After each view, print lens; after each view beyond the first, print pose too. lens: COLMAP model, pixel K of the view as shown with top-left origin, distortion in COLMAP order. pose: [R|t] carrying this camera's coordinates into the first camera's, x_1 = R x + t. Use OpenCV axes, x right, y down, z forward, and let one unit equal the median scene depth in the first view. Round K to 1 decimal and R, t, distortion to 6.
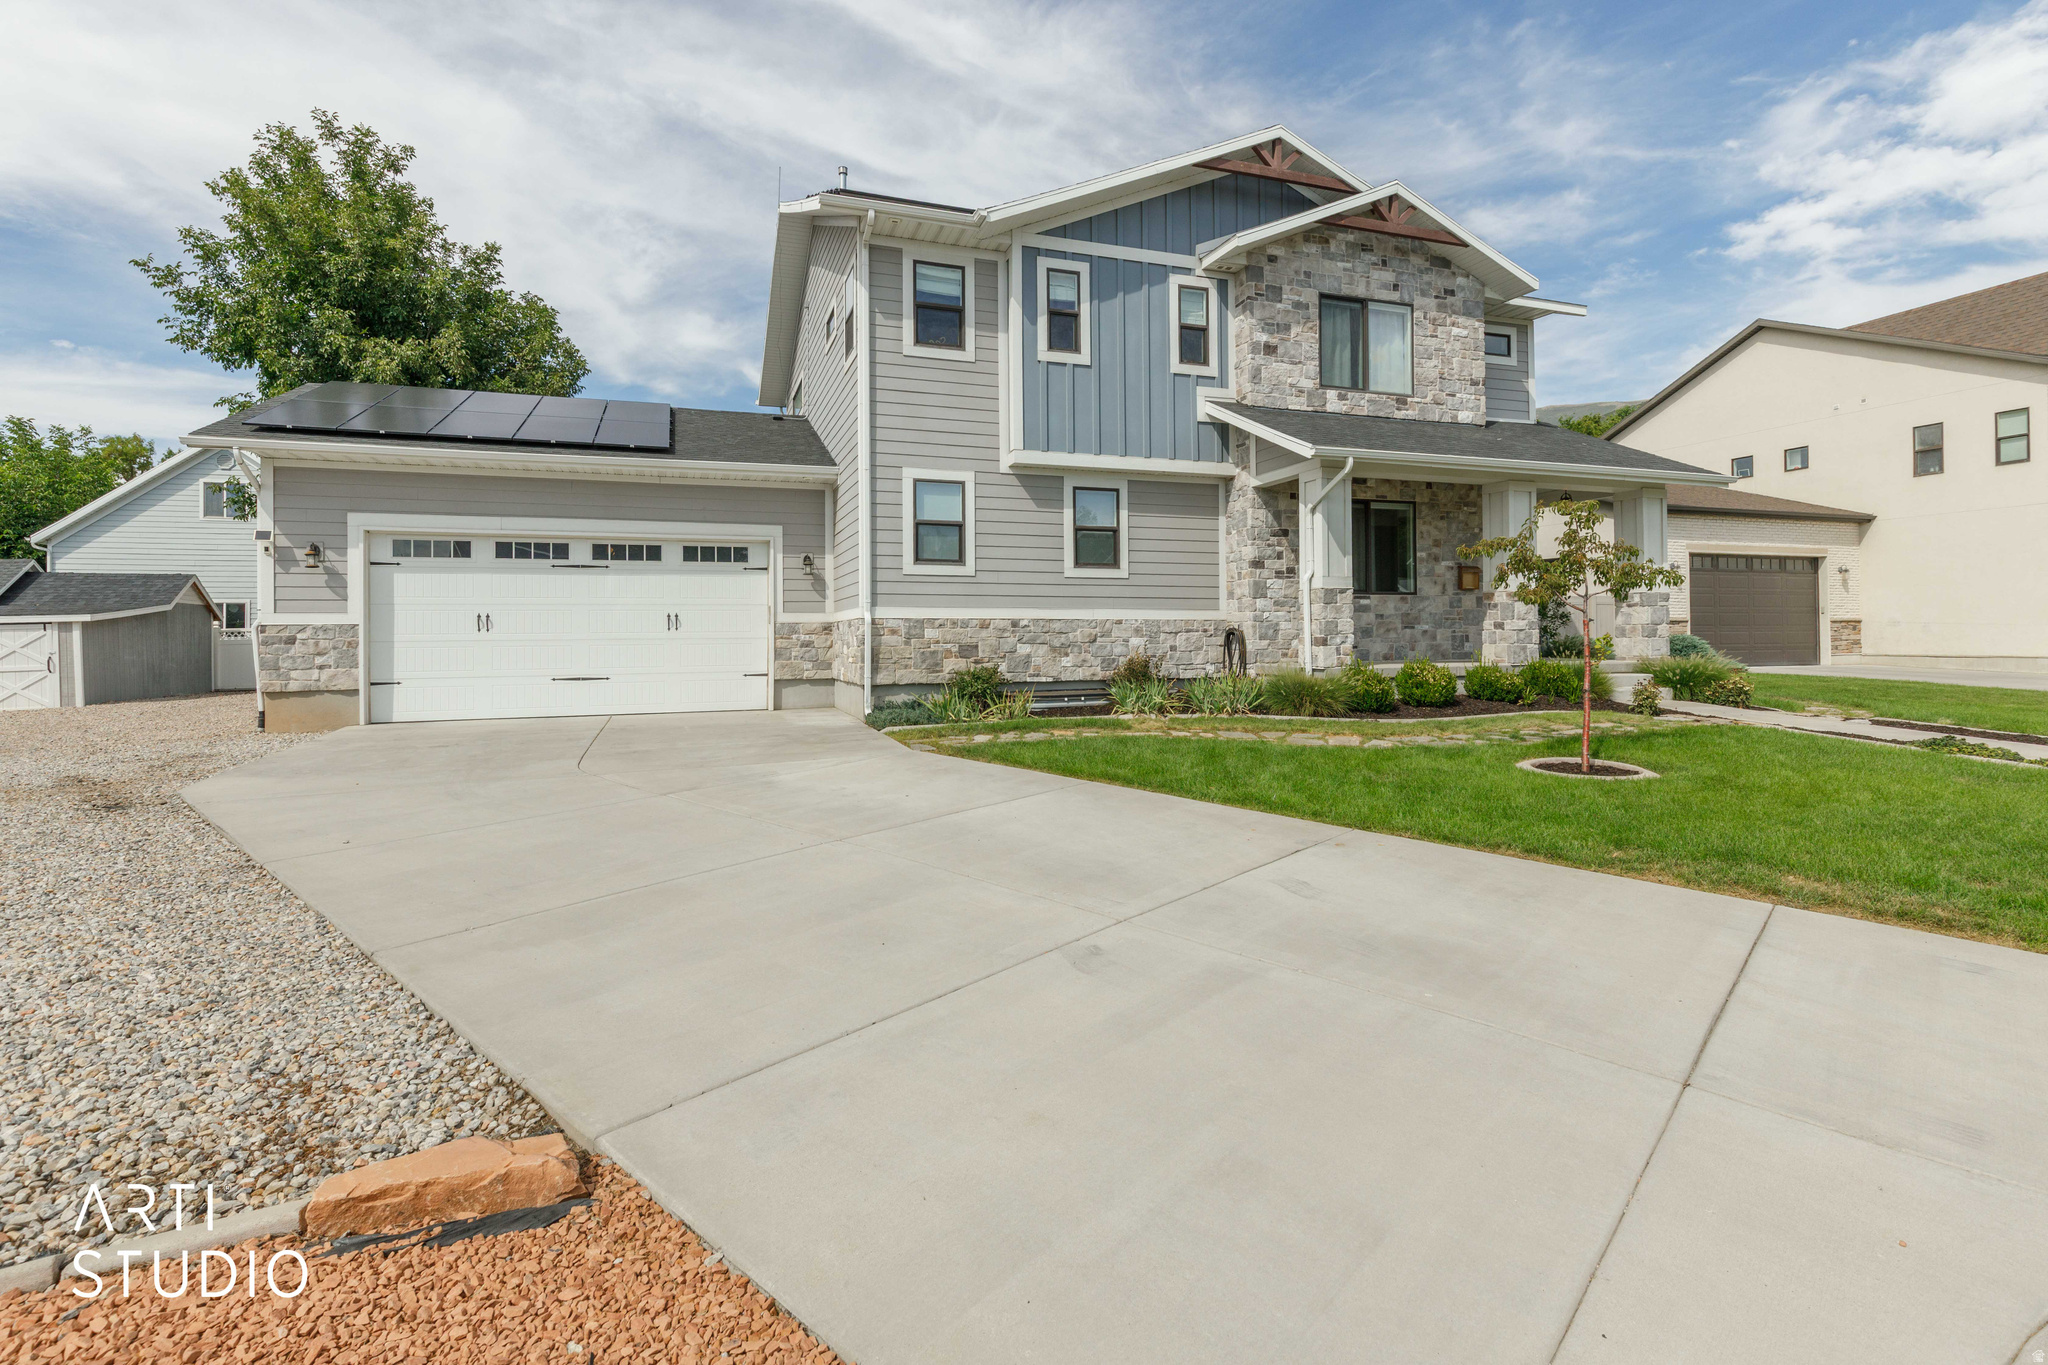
lens RADIAL K [[955.0, 0, 1022.9], [0, 955.0, 662.4], [0, 0, 1]] dist [-0.000547, -0.000017]
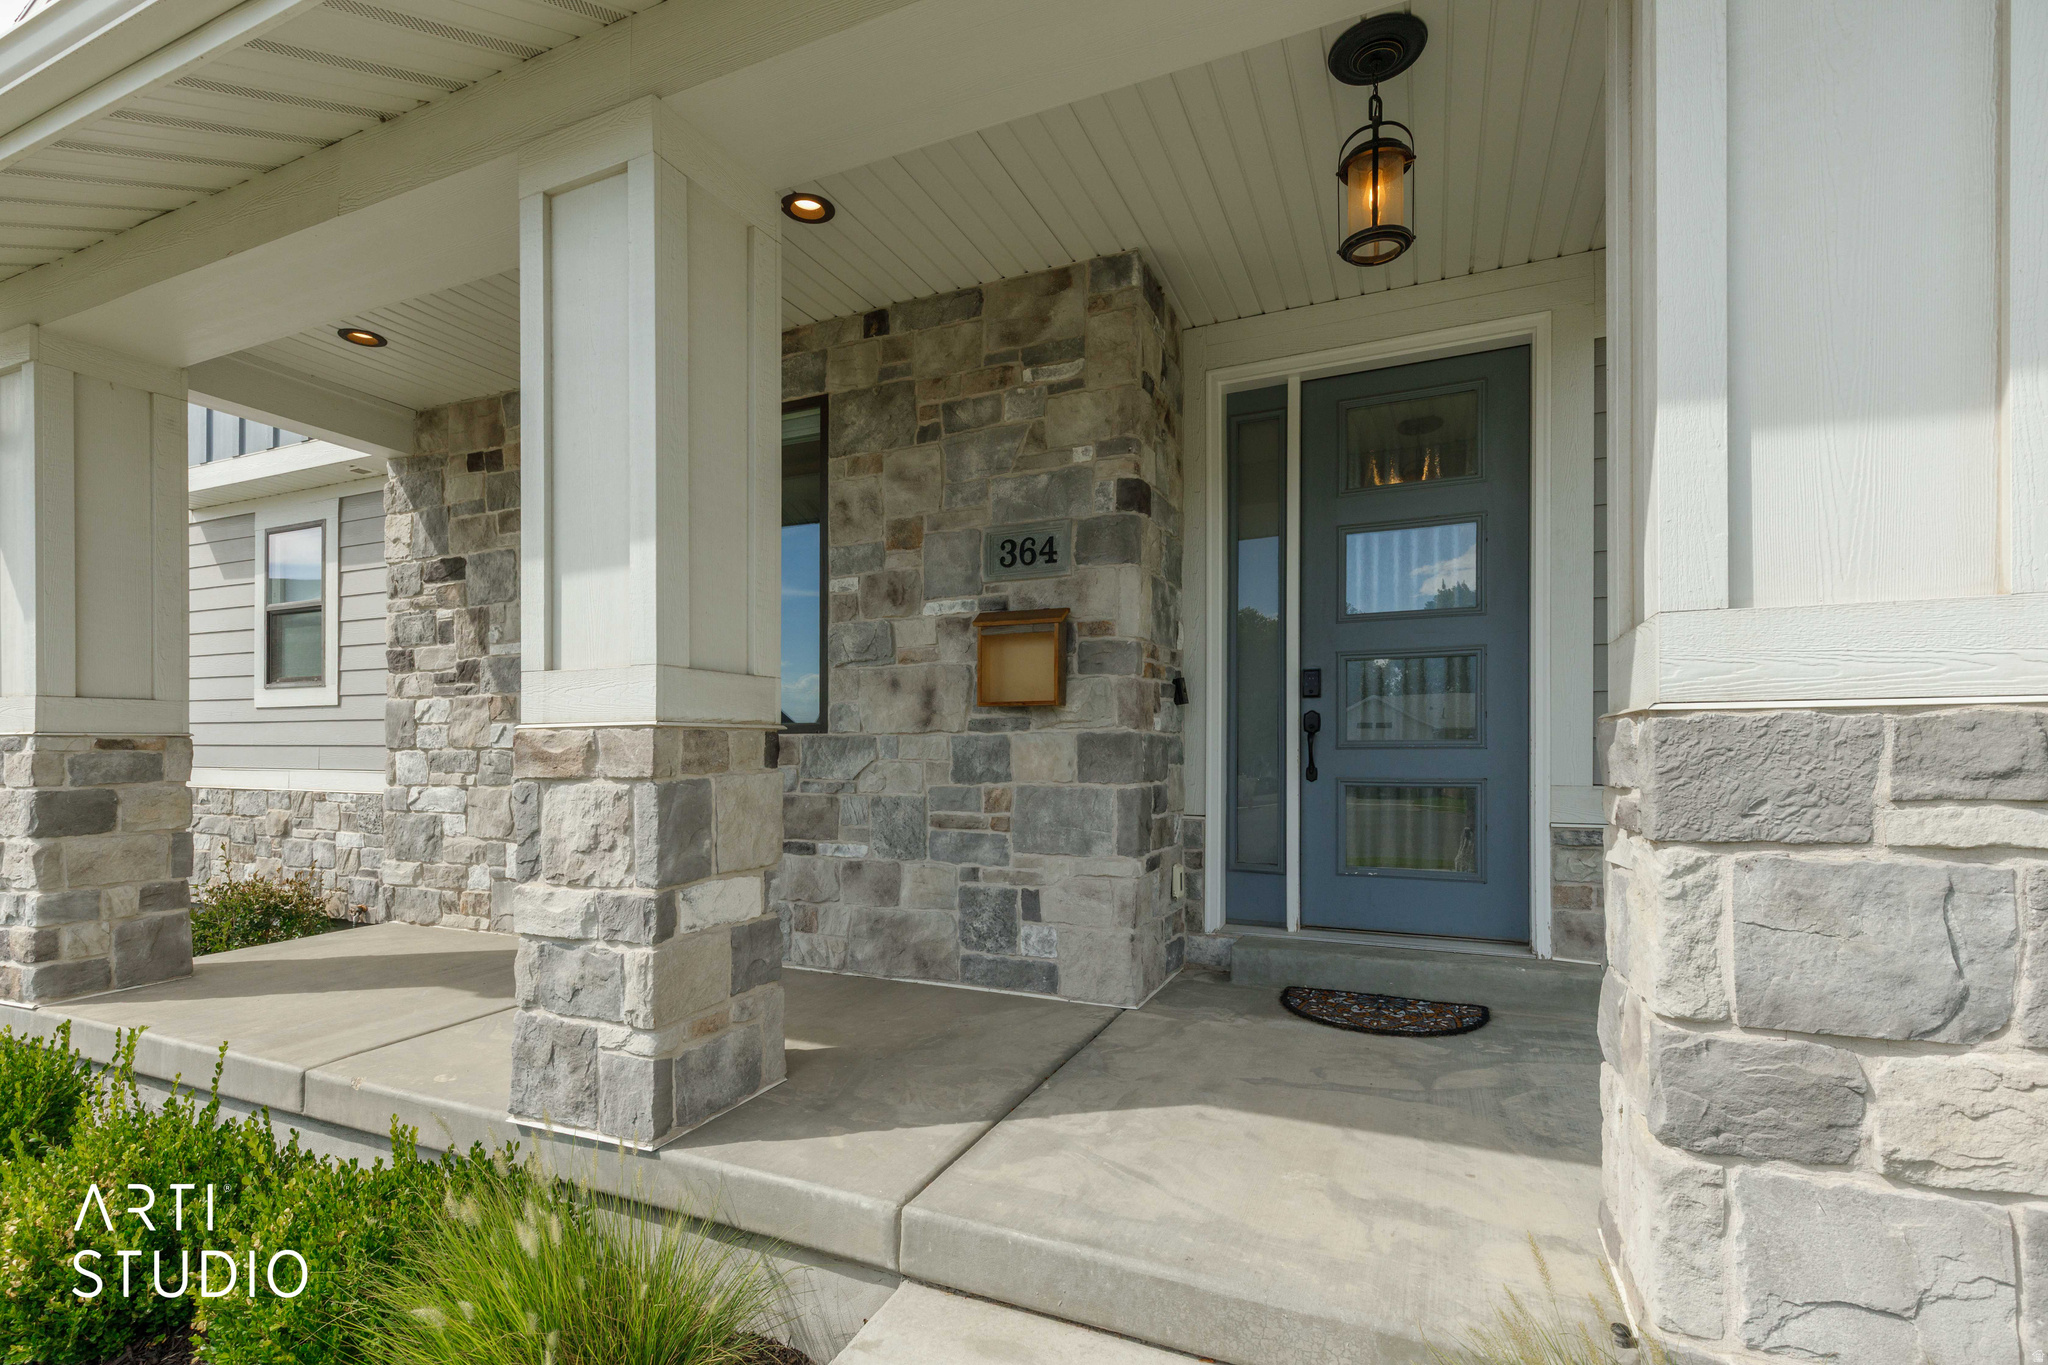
lens RADIAL K [[957.4, 0, 1029.6], [0, 957.4, 762.7], [0, 0, 1]] dist [0.009947, 0.000105]
pose [[0.721334, 0.016715, -0.692386, 0.646491], [-0.019775, 0.999798, 0.003536, -0.063928], [0.692306, 0.011141, 0.721519, 0.838969]]
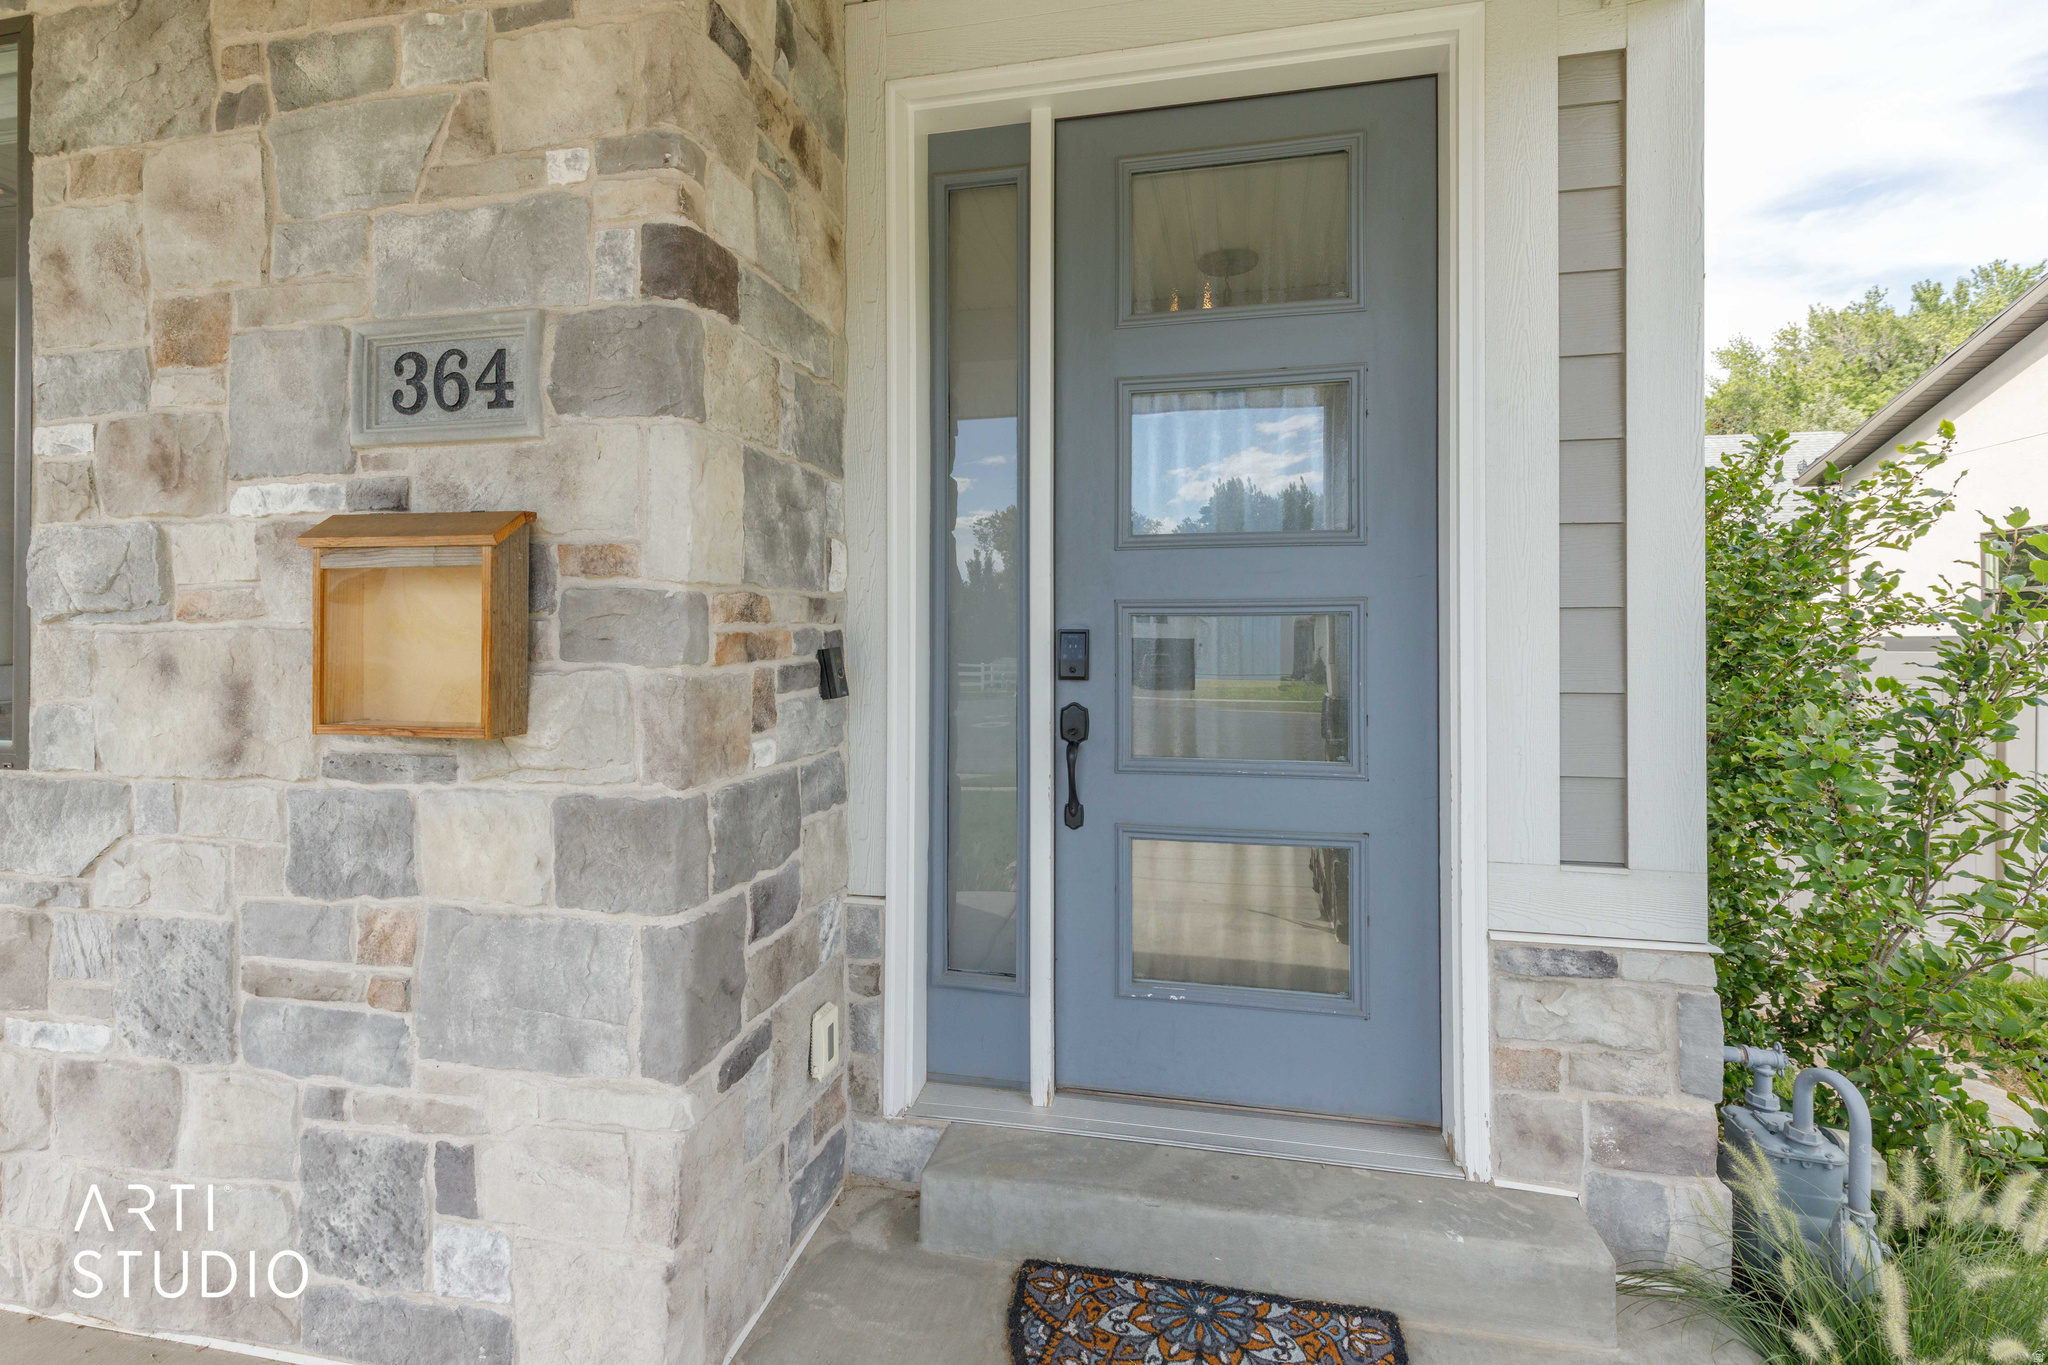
lens RADIAL K [[939.7, 0, 1036.2], [0, 939.7, 639.3], [0, 0, 1]] dist [0.000377, 0.000416]
pose [[0.857963, 0.011795, -0.513576, 0.586455], [-0.018479, 0.999798, -0.007910, -0.088634], [0.513379, 0.016277, 0.858008, 0.960590]]
